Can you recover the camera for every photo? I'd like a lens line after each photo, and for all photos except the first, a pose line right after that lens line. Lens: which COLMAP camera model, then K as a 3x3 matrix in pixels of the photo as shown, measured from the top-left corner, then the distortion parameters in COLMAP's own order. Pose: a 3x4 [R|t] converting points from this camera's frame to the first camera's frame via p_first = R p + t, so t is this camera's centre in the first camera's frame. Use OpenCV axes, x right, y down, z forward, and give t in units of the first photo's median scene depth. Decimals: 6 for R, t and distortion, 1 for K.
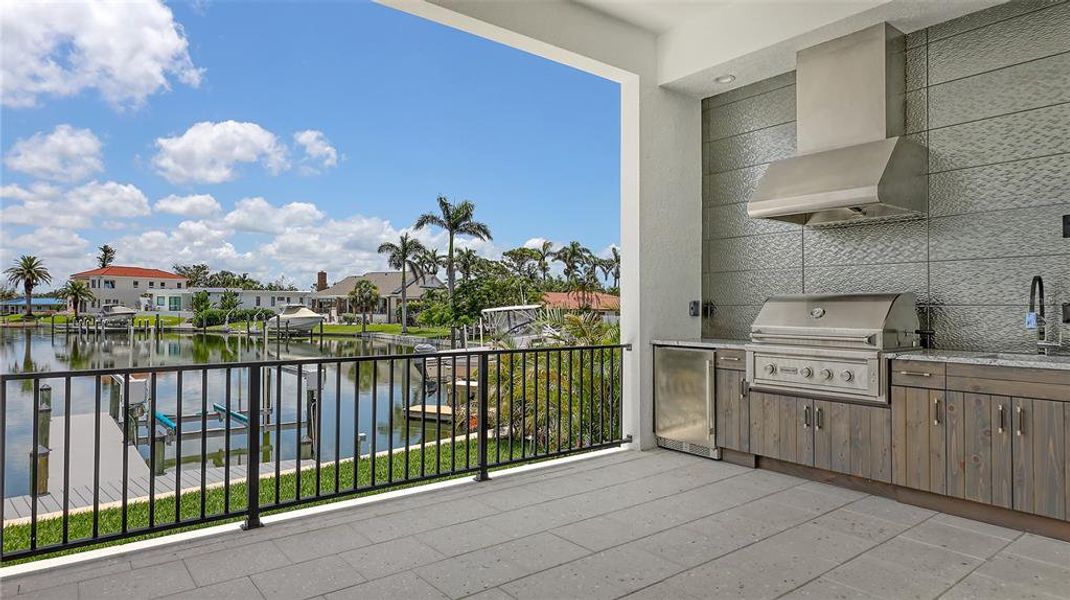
lens RADIAL K [[616.4, 0, 551.5], [0, 616.4, 301.6], [0, 0, 1]] dist [-0.006003, 0.002777]
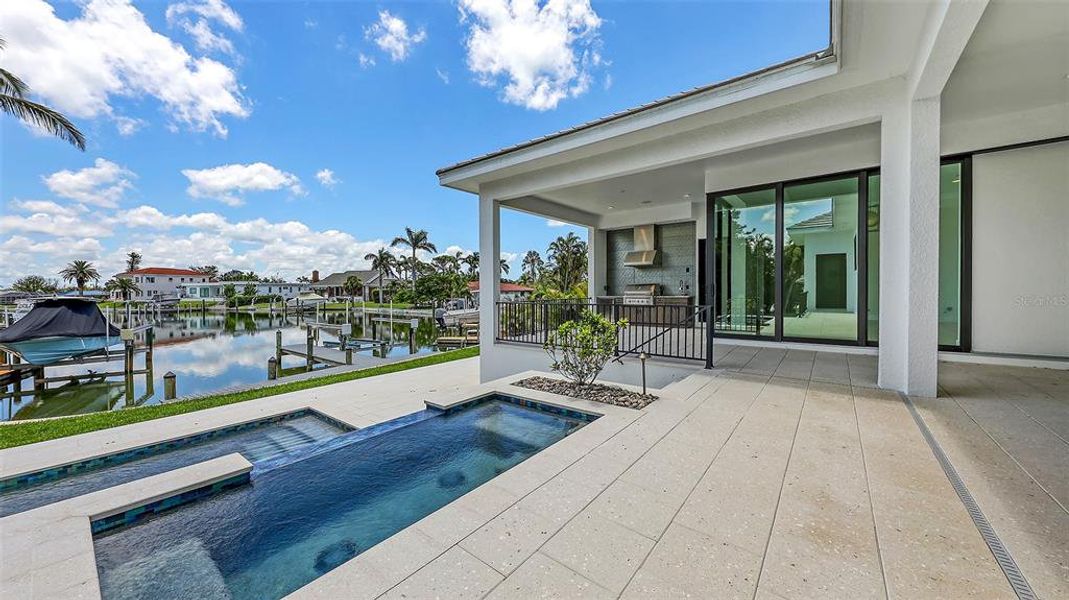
lens RADIAL K [[378.3, 0, 534.6], [0, 378.3, 285.3], [0, 0, 1]] dist [0.009059, -0.002245]
pose [[0.975466, -0.013839, 0.219715, -0.048787], [0.014601, 0.999892, -0.001844, -0.000713], [-0.219666, 0.005007, 0.975562, -0.080431]]
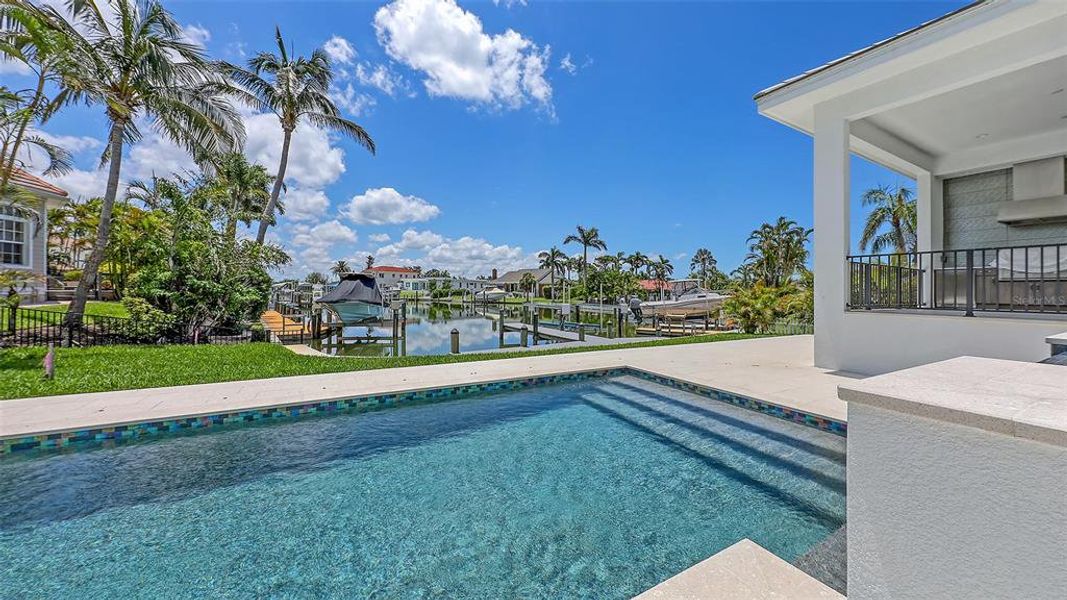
lens RADIAL K [[377.5, 0, 541.1], [0, 377.5, 287.3], [0, 0, 1]] dist [0.009059, -0.002245]
pose [[0.987769, 0.010559, -0.155567, -0.086337], [-0.011615, 0.999915, -0.005881, 0.011497], [0.155491, 0.007617, 0.987808, -0.061404]]
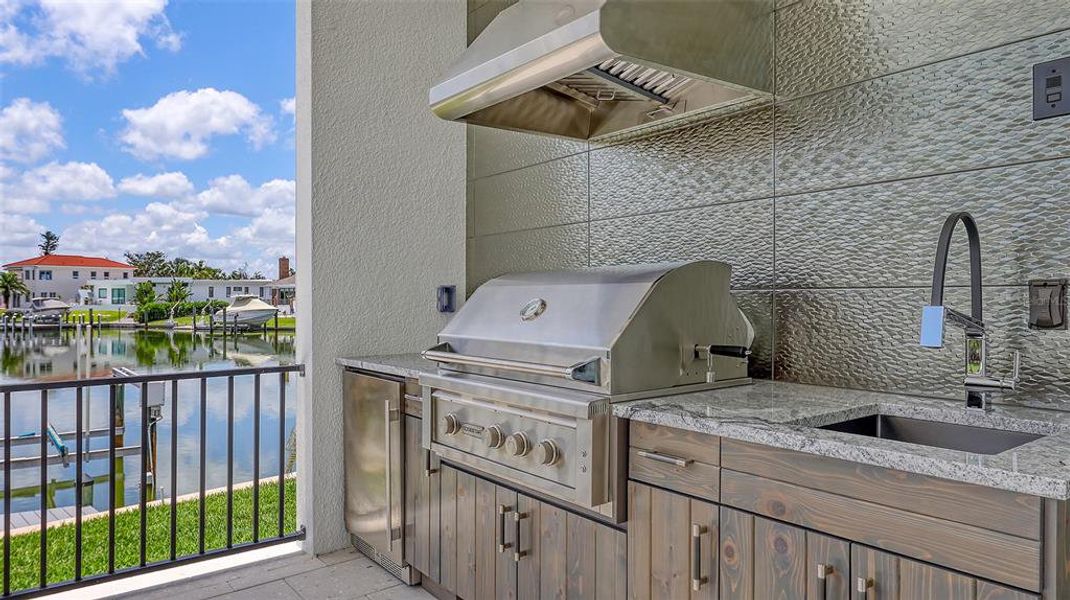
lens RADIAL K [[696.2, 0, 546.7], [0, 696.2, 308.2], [0, 0, 1]] dist [-0.003304, 0.002786]
pose [[0.999620, -0.013402, -0.024101, 0.027392], [0.014109, 0.999468, 0.029408, 0.000140], [0.023694, -0.029737, 0.999277, 0.027926]]
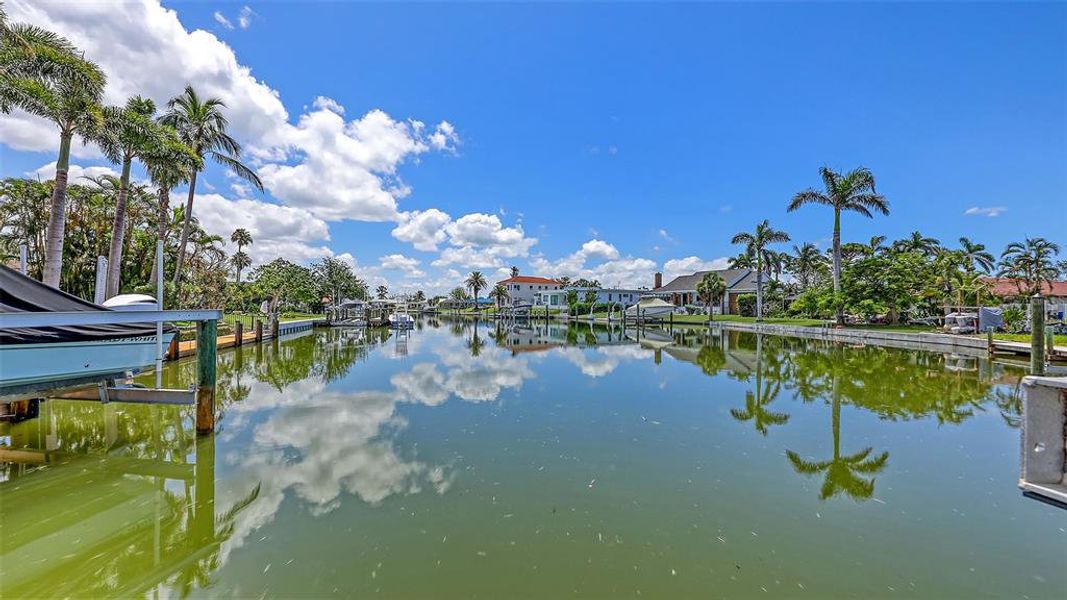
lens RADIAL K [[422.8, 0, 531.3], [0, 422.8, 305.8], [0, 0, 1]] dist [-0.006980, 0.000256]
pose [[0.833930, -0.000516, -0.551870, -0.142674], [0.001094, 0.999999, 0.000719, 0.019445], [0.551869, -0.001204, 0.833930, 0.188309]]
